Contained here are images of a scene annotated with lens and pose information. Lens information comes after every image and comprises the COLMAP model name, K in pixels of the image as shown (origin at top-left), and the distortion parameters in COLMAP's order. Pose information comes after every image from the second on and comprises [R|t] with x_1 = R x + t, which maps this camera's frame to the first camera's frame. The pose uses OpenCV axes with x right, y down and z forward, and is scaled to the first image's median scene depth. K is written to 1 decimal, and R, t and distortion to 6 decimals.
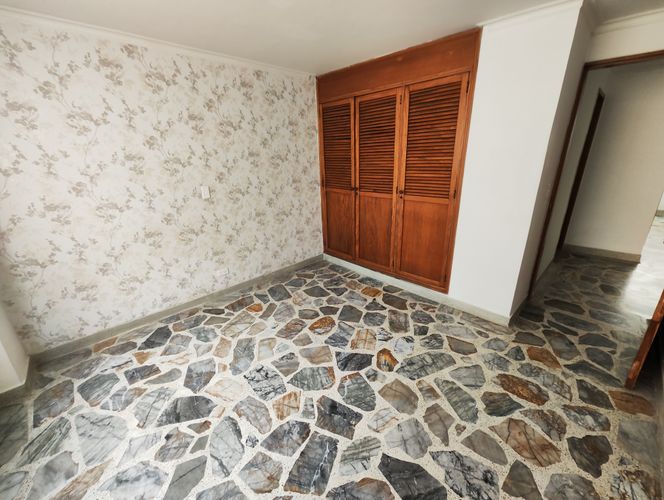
lens RADIAL K [[273.7, 0, 332.0], [0, 273.7, 250.0], [0, 0, 1]] dist [0.005091, 0.000511]
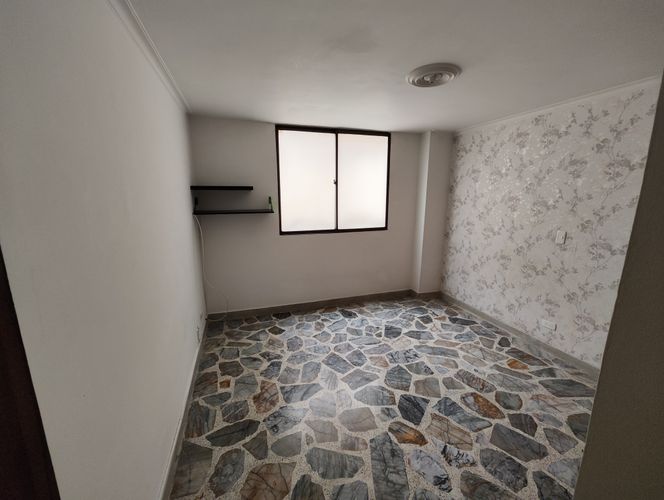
lens RADIAL K [[273.7, 0, 332.0], [0, 273.7, 250.0], [0, 0, 1]] dist [0.005091, 0.000511]
pose [[-0.422141, 0.204938, -0.883062, 0.934862], [-0.302017, 0.886667, 0.350152, -0.341711], [0.854741, 0.414513, -0.312404, 0.822348]]
